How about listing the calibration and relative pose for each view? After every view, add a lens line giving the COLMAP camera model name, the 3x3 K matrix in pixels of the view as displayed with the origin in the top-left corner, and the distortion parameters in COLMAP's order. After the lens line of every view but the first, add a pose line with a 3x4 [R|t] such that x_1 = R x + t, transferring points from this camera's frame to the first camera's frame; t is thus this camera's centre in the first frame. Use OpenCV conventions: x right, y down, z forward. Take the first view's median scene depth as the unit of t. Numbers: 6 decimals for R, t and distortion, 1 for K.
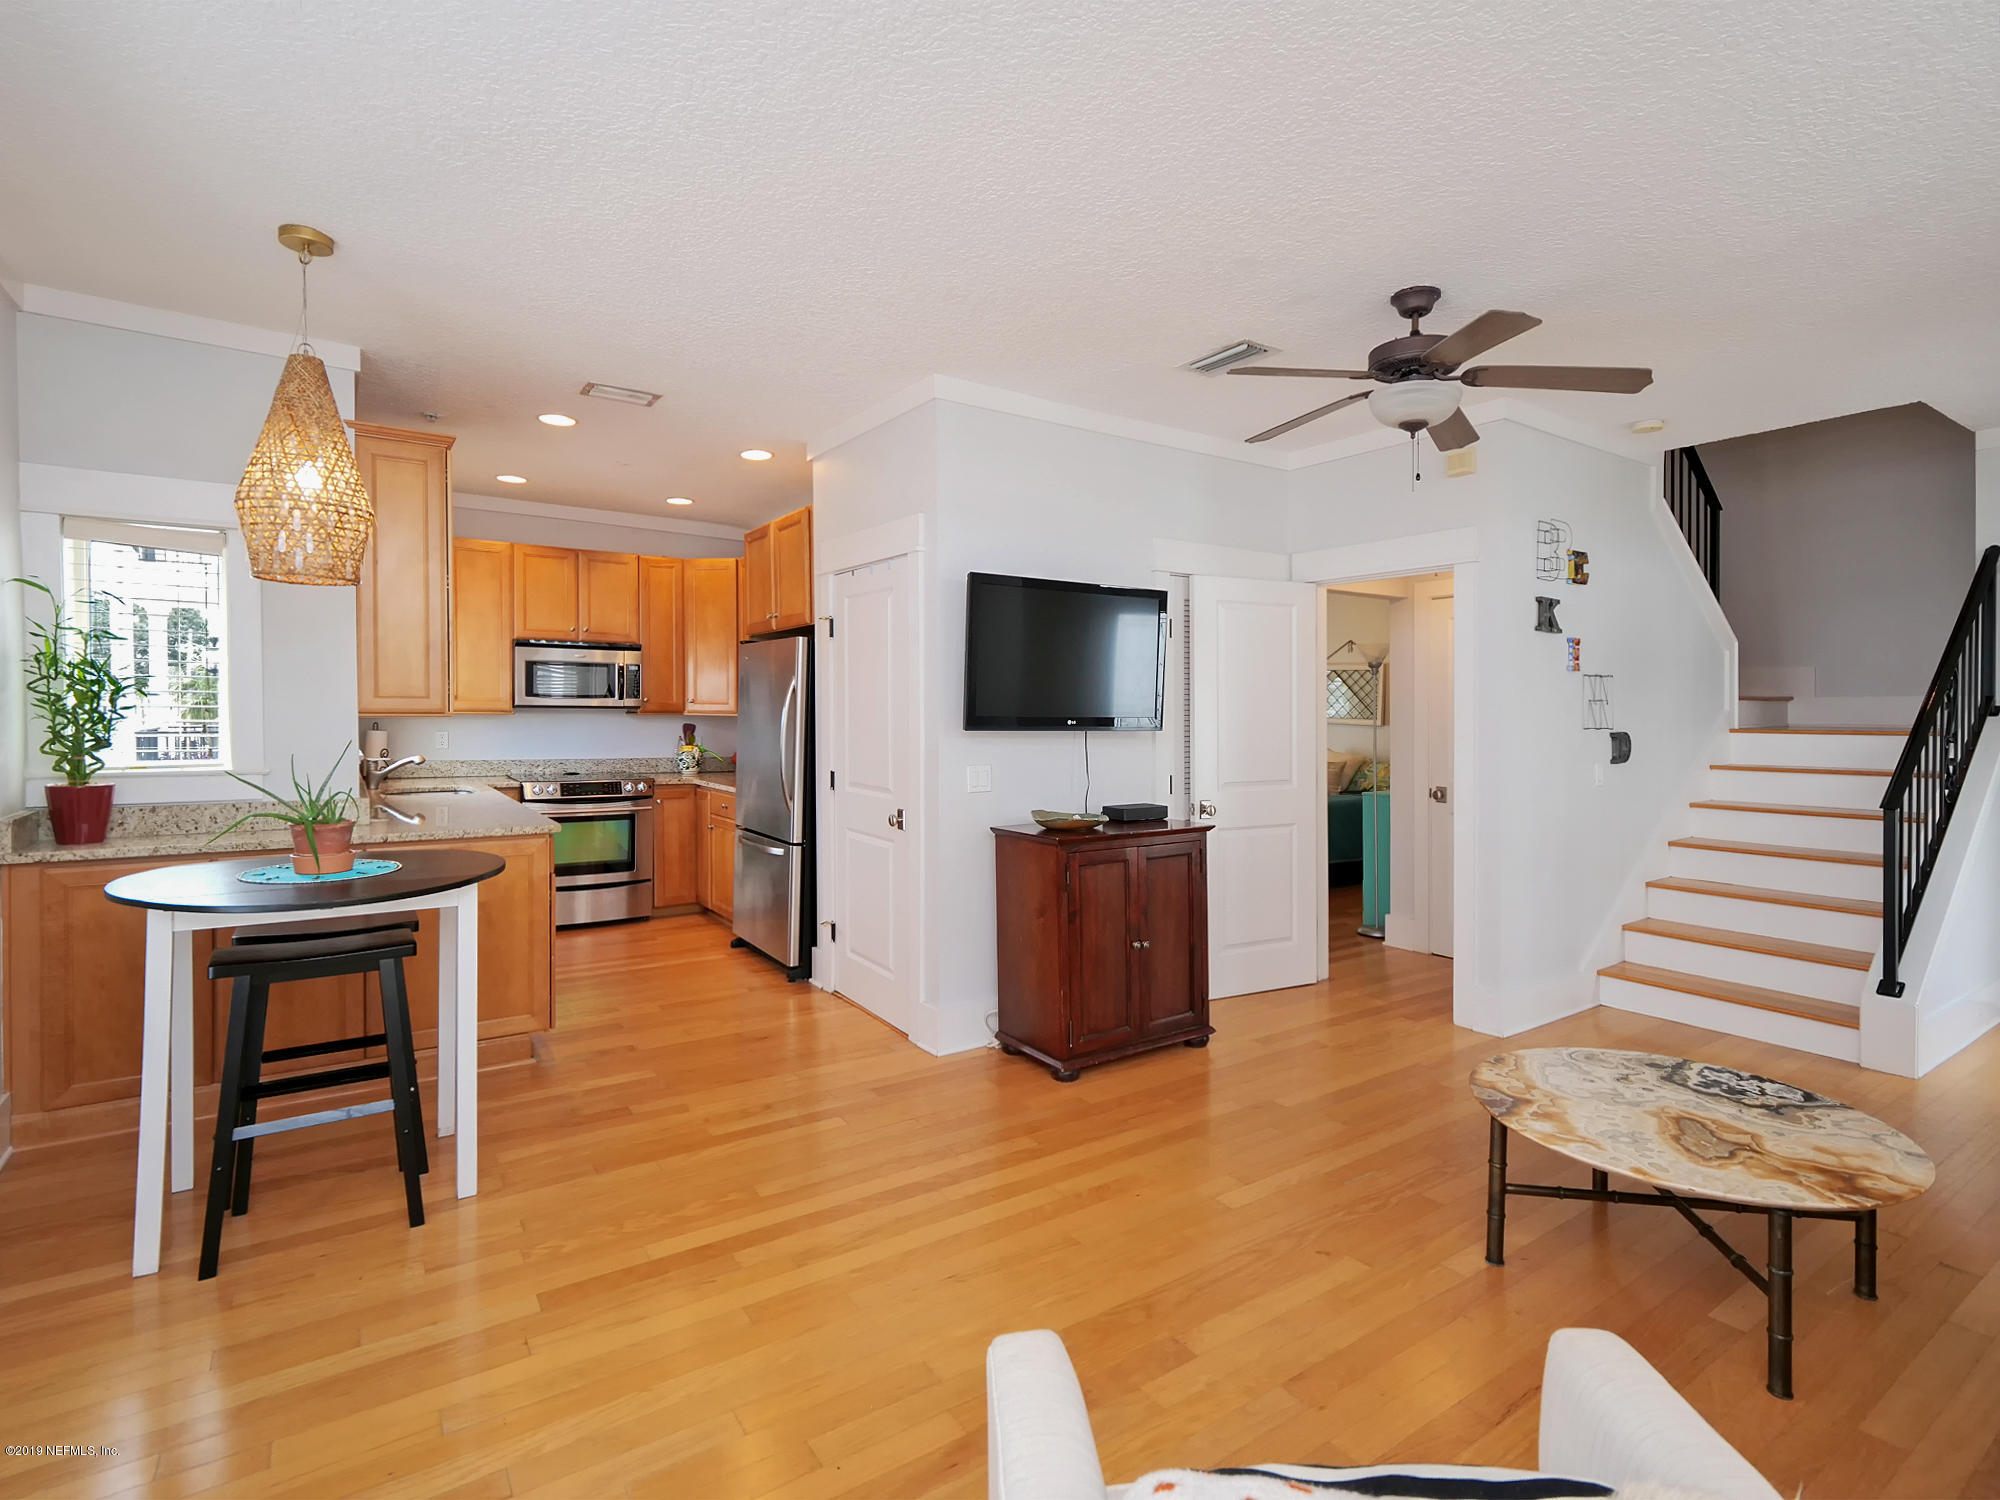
lens RADIAL K [[994.4, 0, 977.6], [0, 994.4, 741.4], [0, 0, 1]] dist [0.002644, 0.000250]
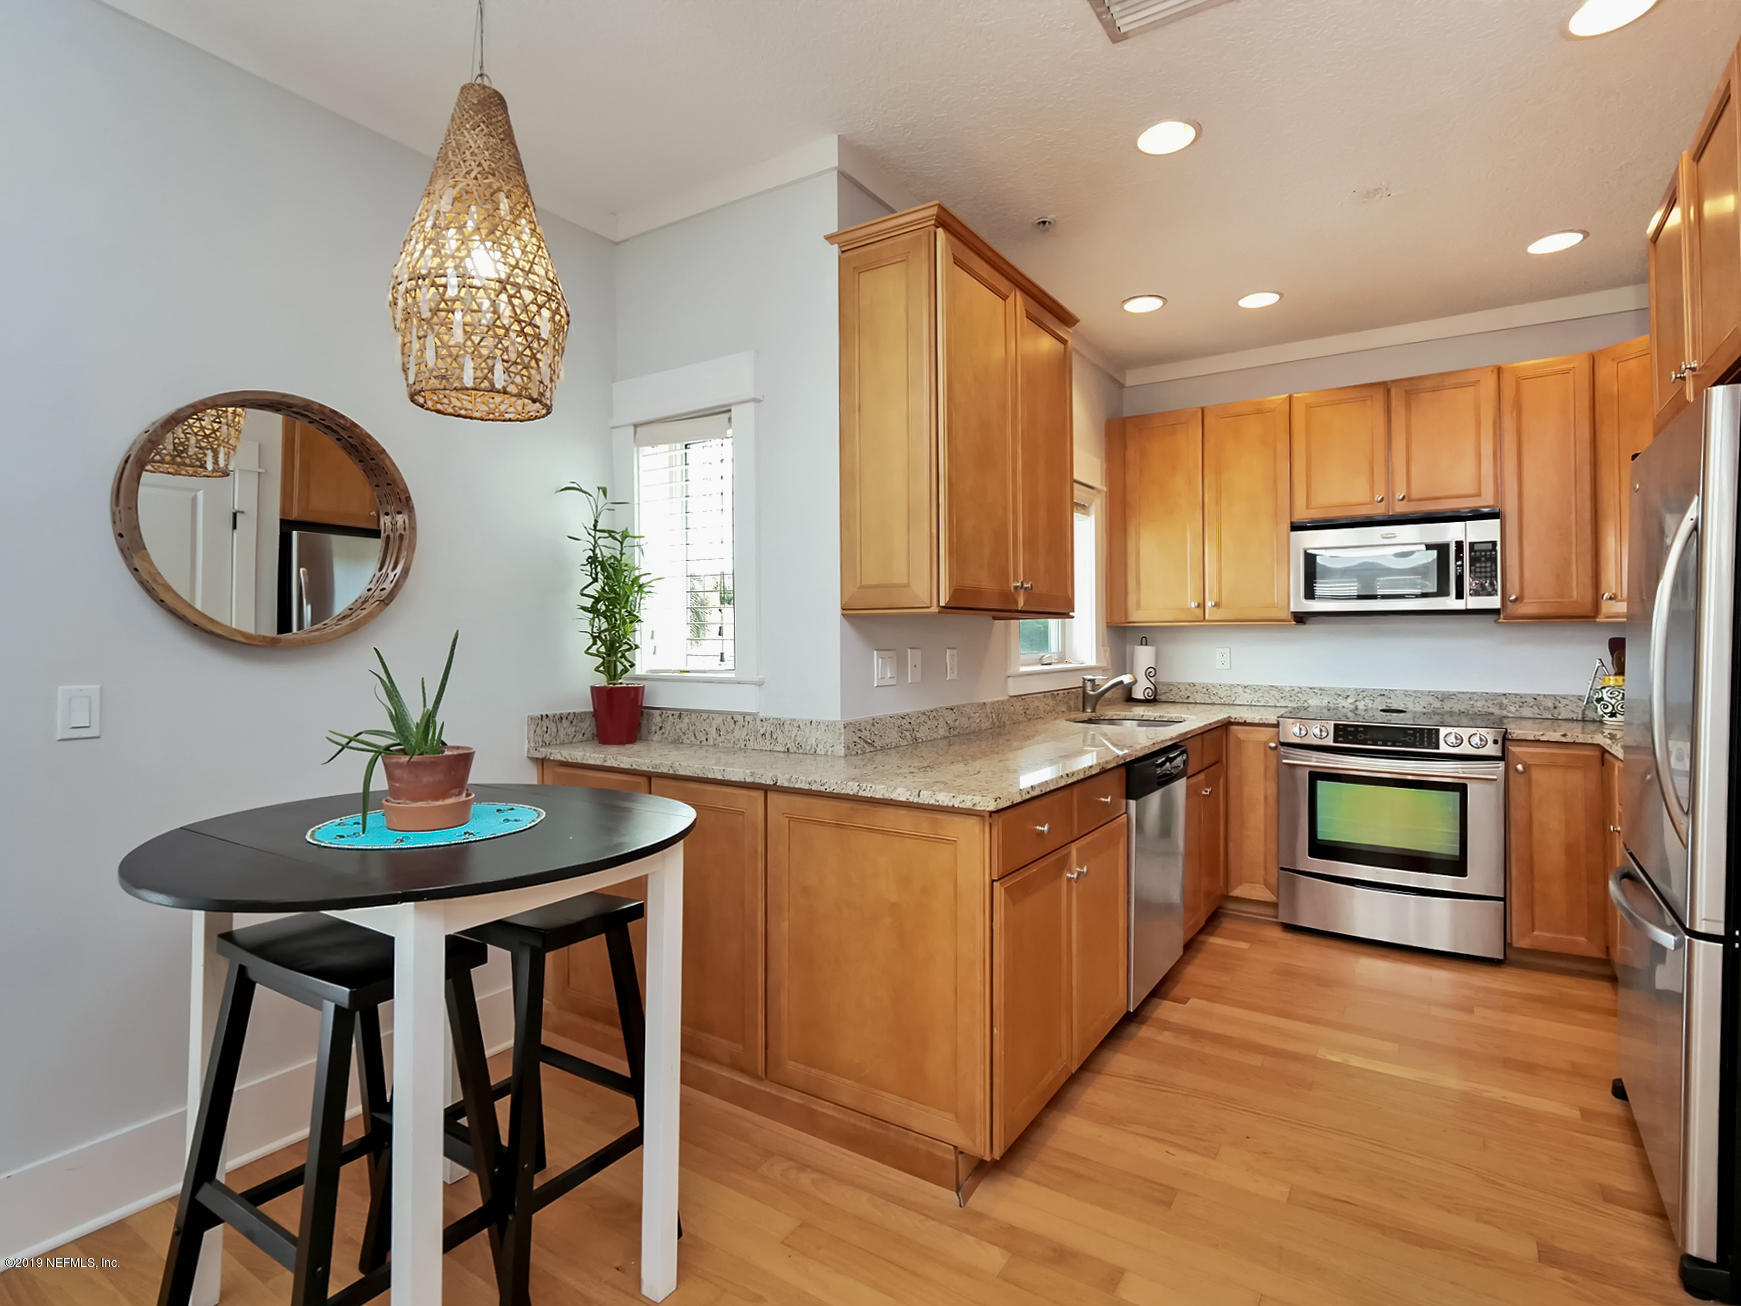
lens RADIAL K [[865.6, 0, 854.1], [0, 865.6, 643.4], [0, 0, 1]] dist [0.002644, 0.000250]
pose [[0.386272, -0.004719, -0.922373, -0.000614], [-0.025089, 0.999563, -0.015621, 0.004700], [0.922044, 0.029175, 0.385985, 0.444117]]
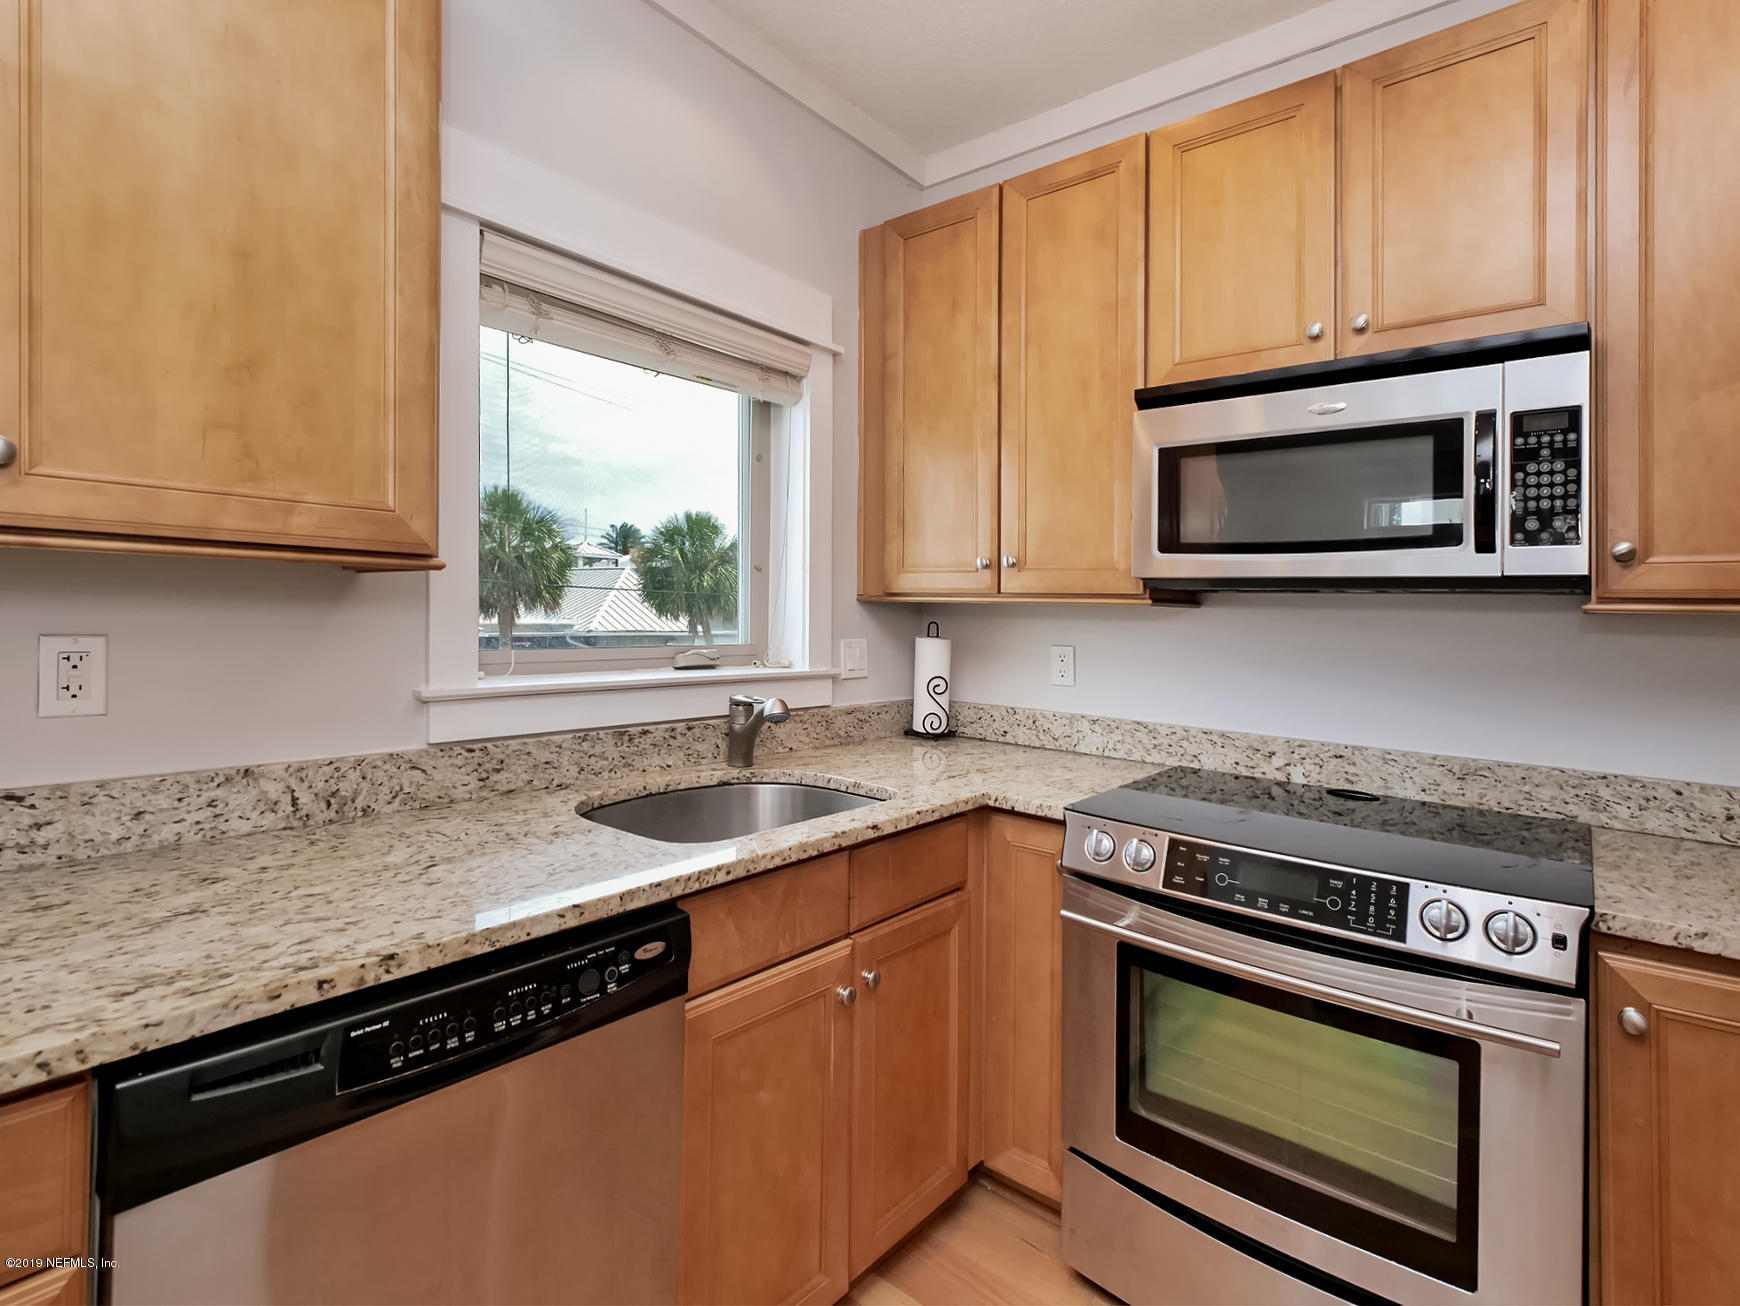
lens RADIAL K [[865.1, 0, 871.1], [0, 865.1, 603.9], [0, 0, 1]] dist [0.002644, 0.000250]
pose [[0.309648, -0.011239, -0.950785, -0.196934], [-0.055965, 0.997981, -0.030023, -0.012640], [0.949203, 0.062507, 0.308394, 0.793655]]
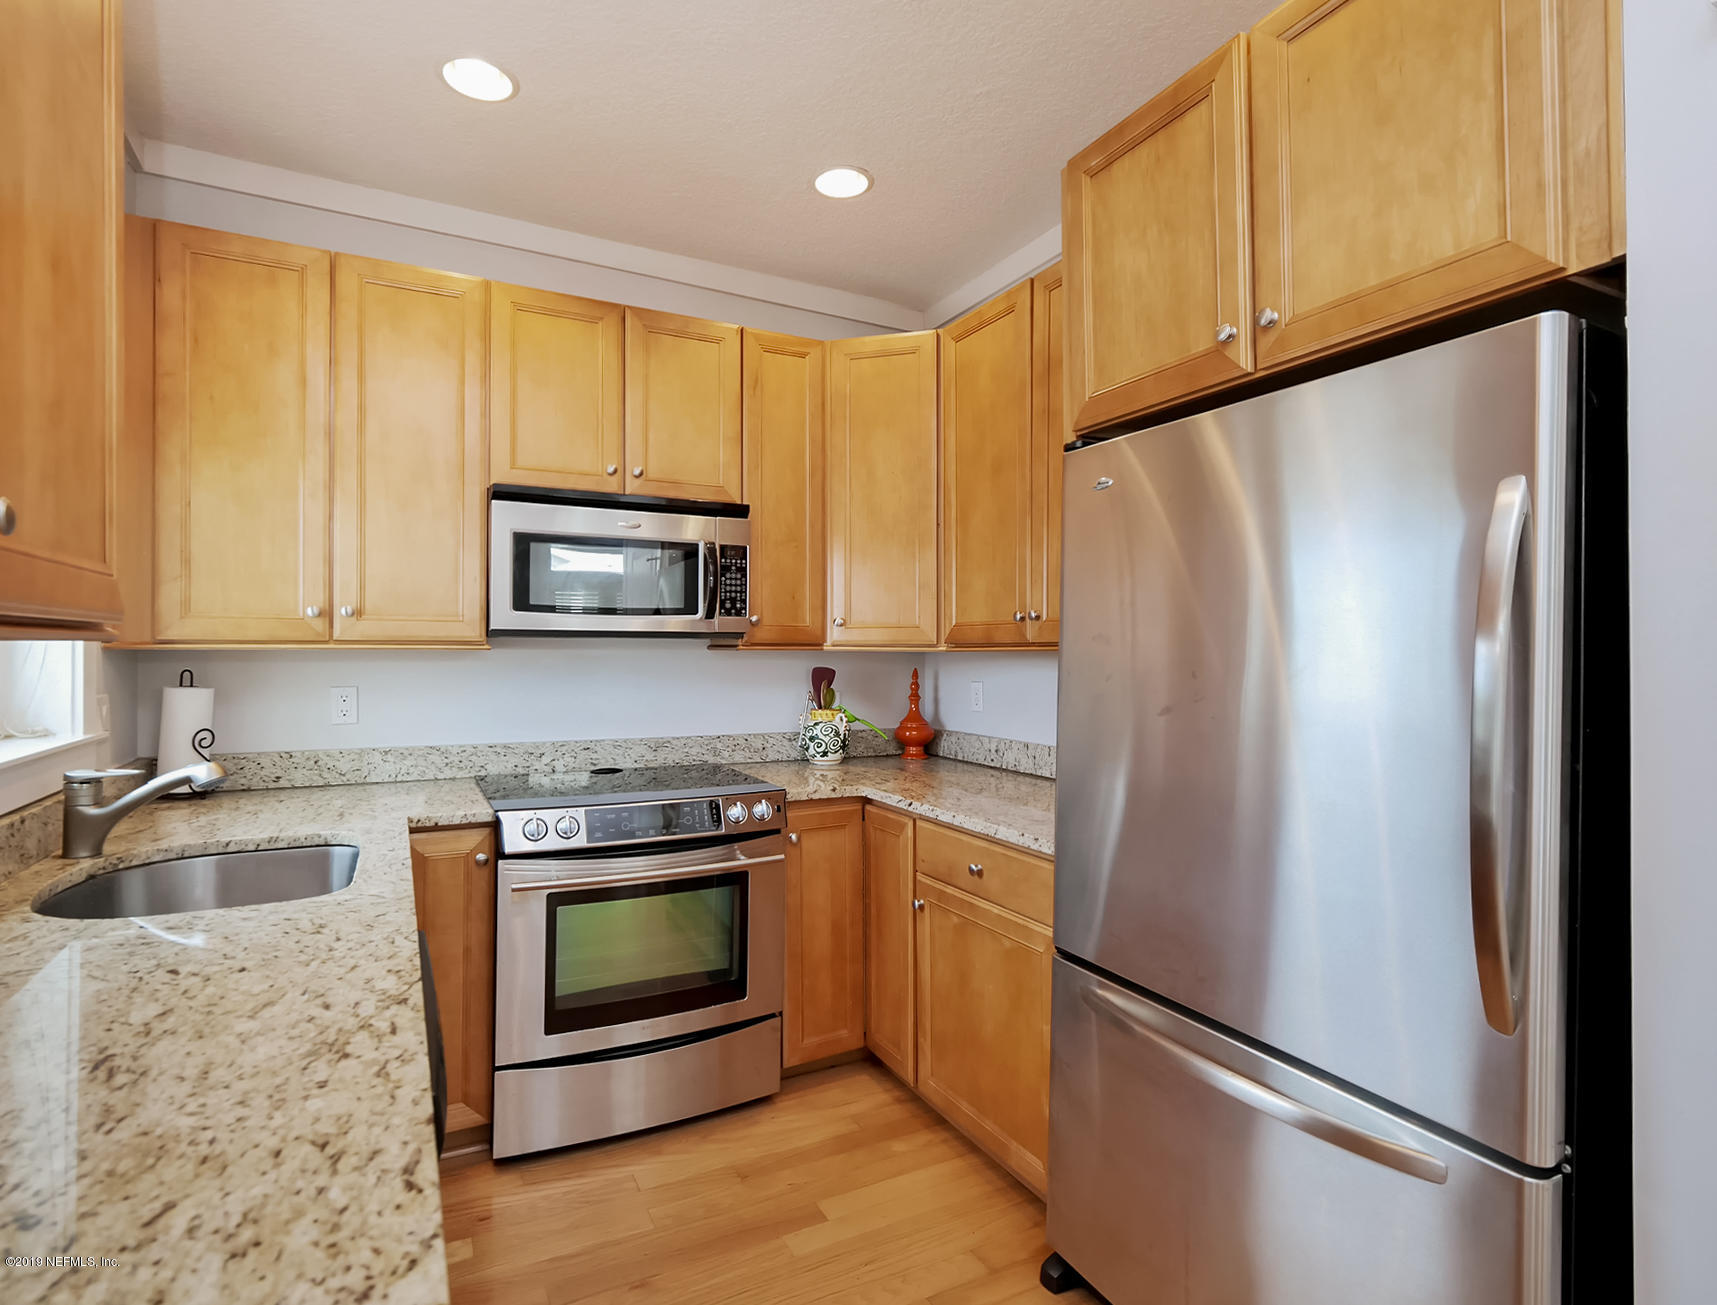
lens RADIAL K [[883.7, 0, 846.8], [0, 883.7, 643.0], [0, 0, 1]] dist [-0.001791, -0.002817]
pose [[0.995346, -0.008436, -0.095993, -0.257926], [0.004562, 0.999169, -0.040505, -0.013134], [0.096255, 0.039879, 0.994558, 0.598971]]
